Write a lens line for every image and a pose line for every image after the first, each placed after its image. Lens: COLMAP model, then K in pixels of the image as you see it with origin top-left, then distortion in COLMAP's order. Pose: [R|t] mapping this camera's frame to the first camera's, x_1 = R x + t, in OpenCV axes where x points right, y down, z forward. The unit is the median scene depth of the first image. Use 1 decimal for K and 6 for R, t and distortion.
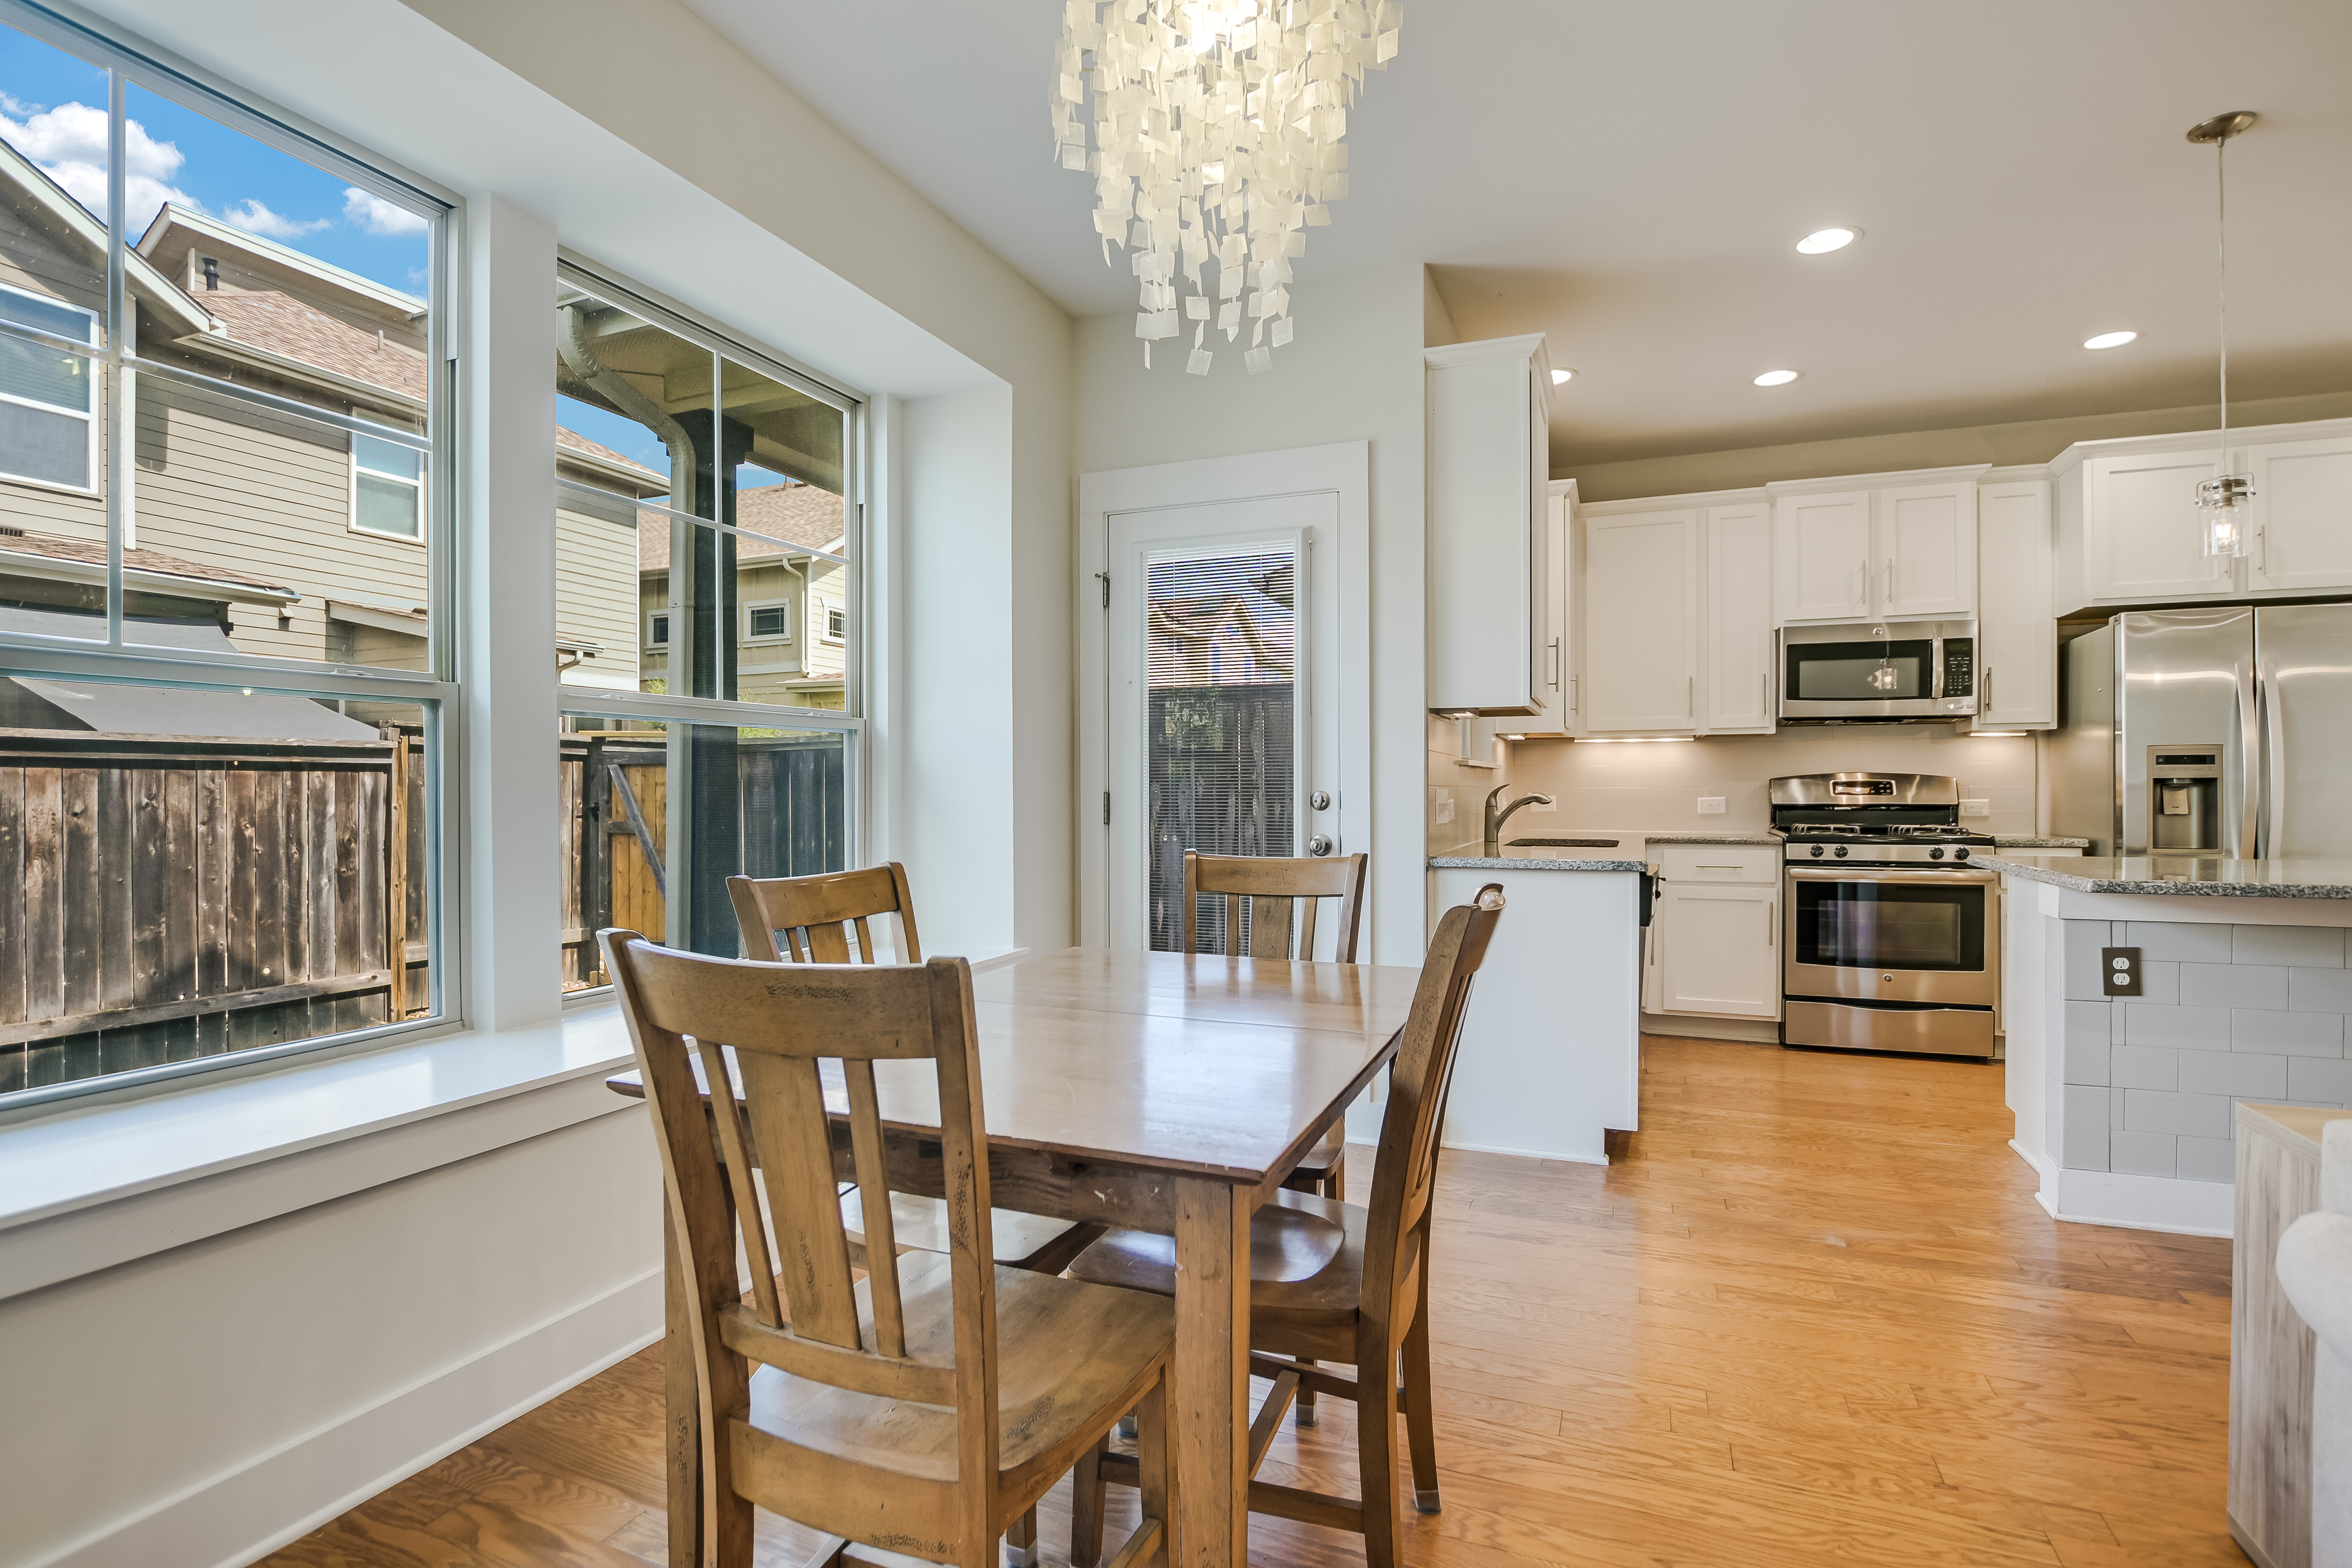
lens RADIAL K [[1149.1, 0, 1127.6], [0, 1149.1, 790.6], [0, 0, 1]] dist [-0.002383, 0.011861]
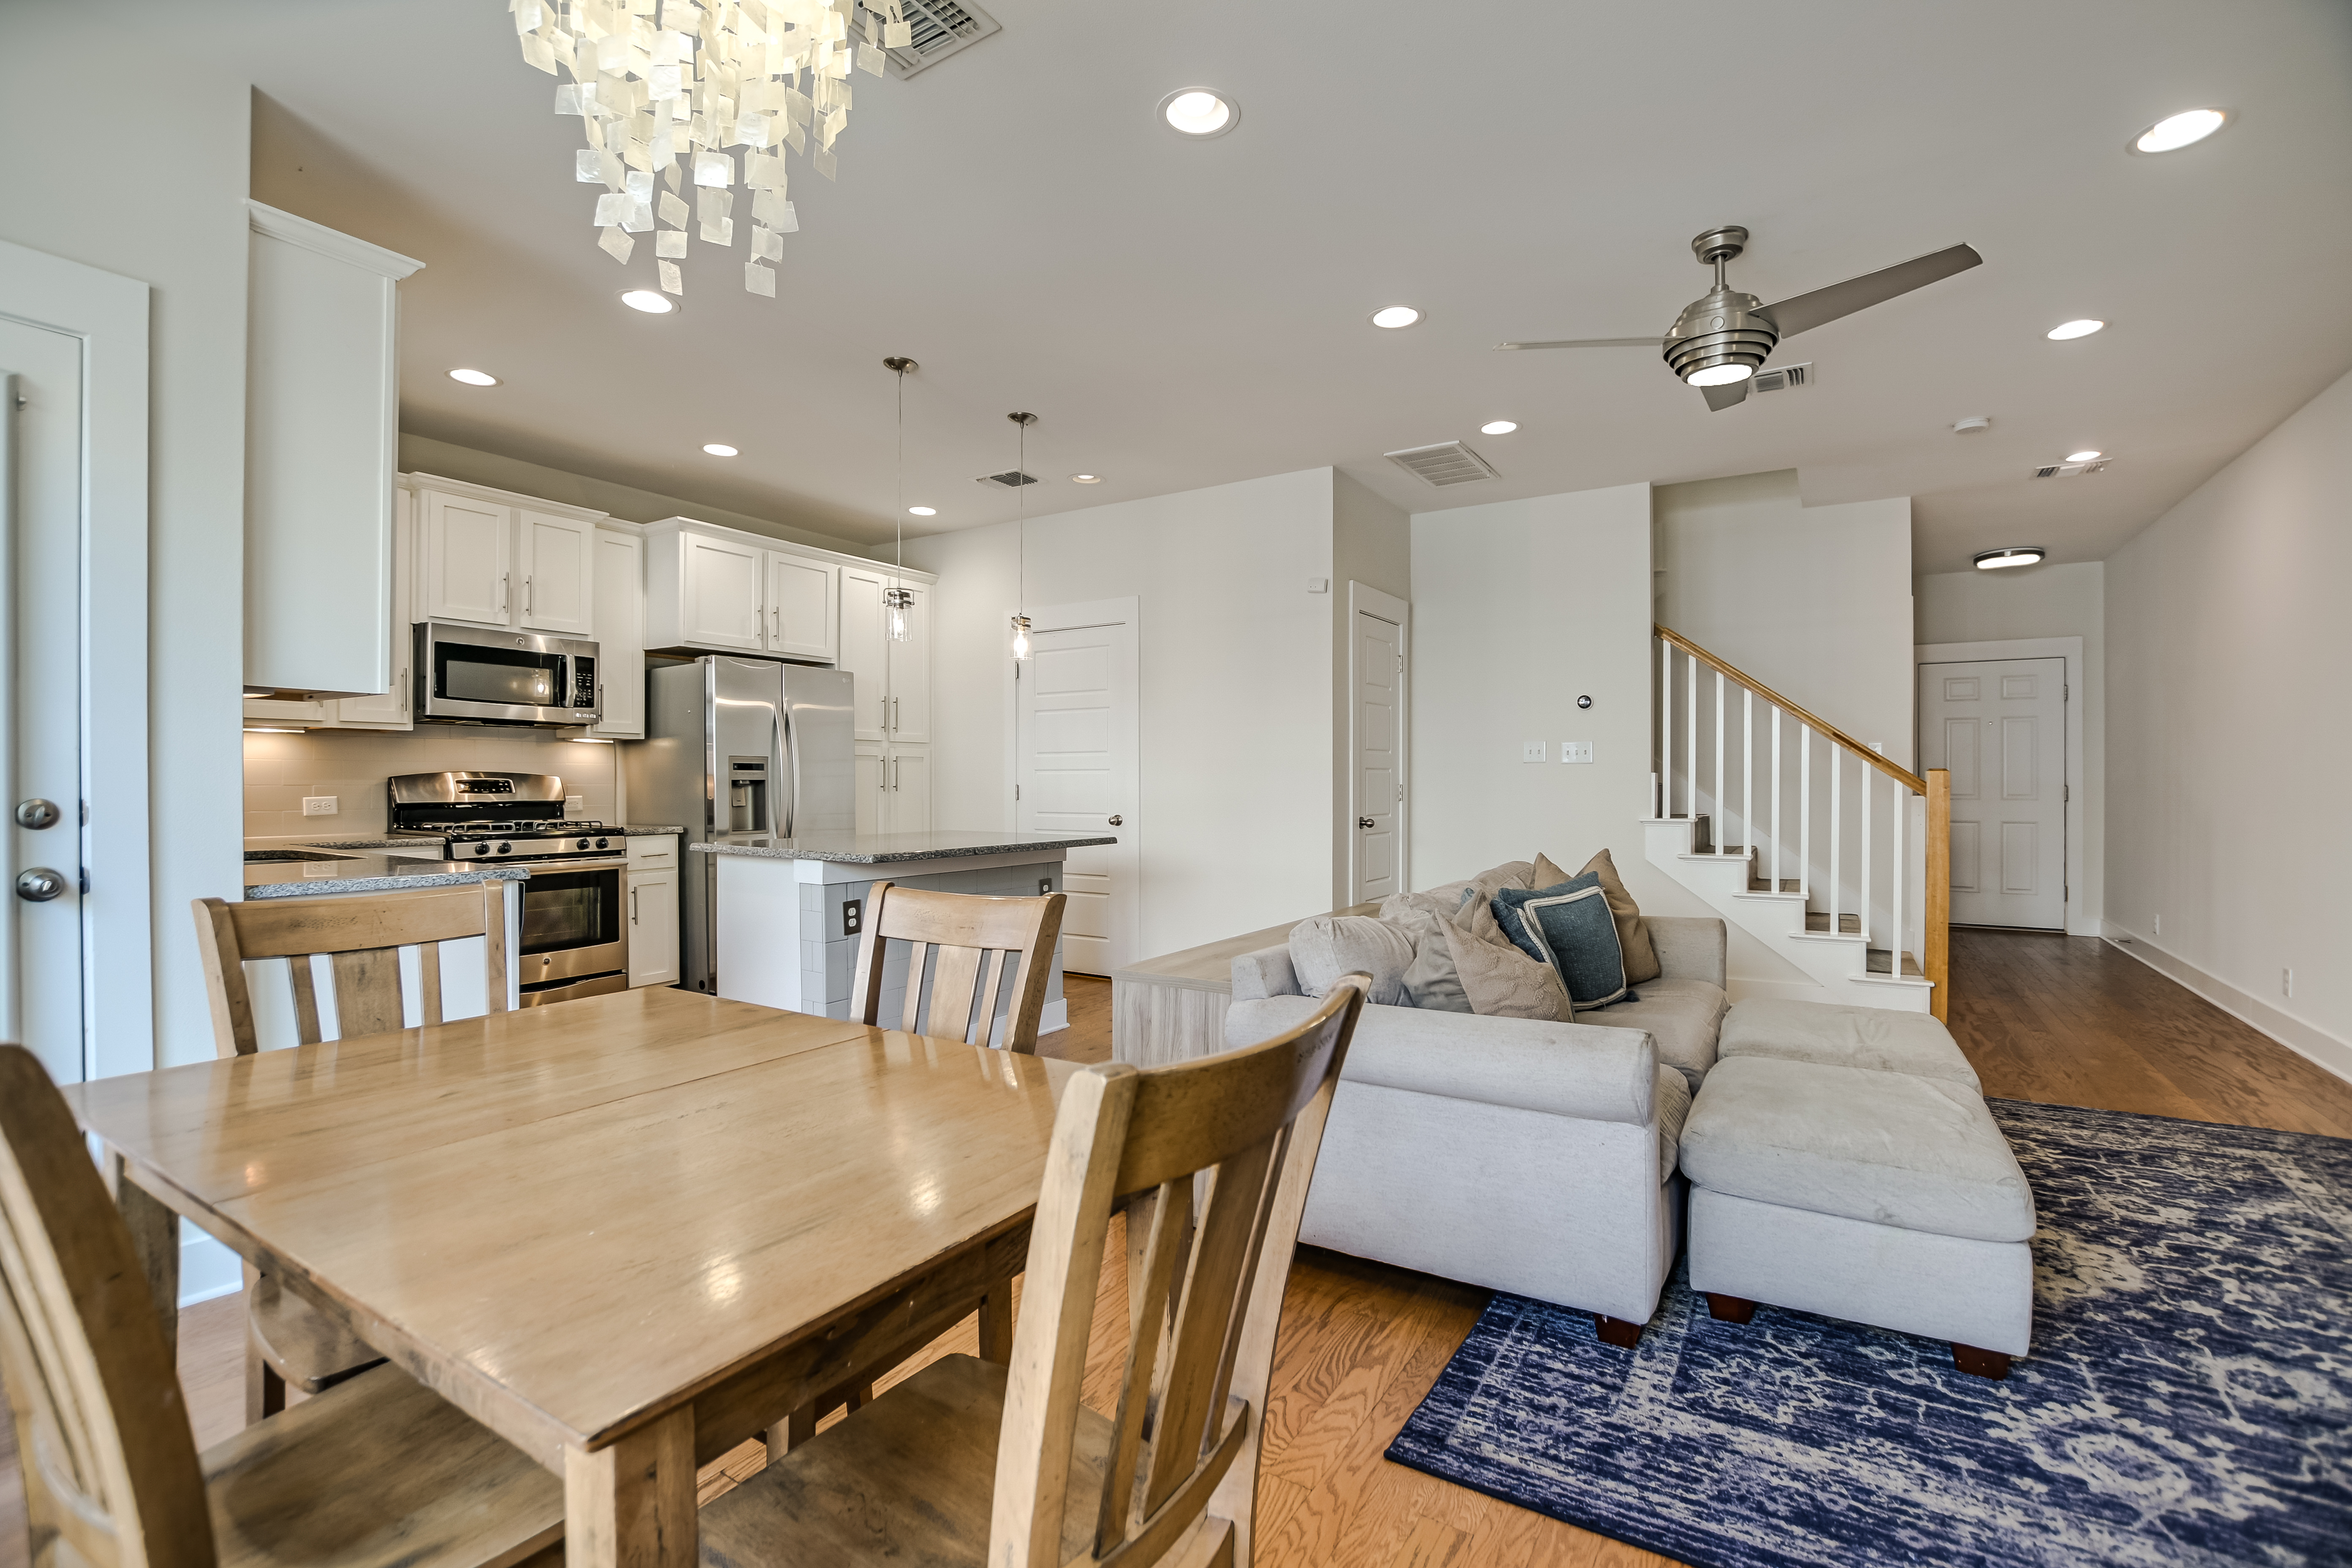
lens RADIAL K [[1149.1, 0, 1127.6], [0, 1149.1, 790.6], [0, 0, 1]] dist [-0.002383, 0.011861]
pose [[0.178600, -0.008262, 0.983887, -0.321399], [-0.001870, 0.999960, 0.008736, -0.009760], [-0.983920, -0.003400, 0.178577, 0.265217]]
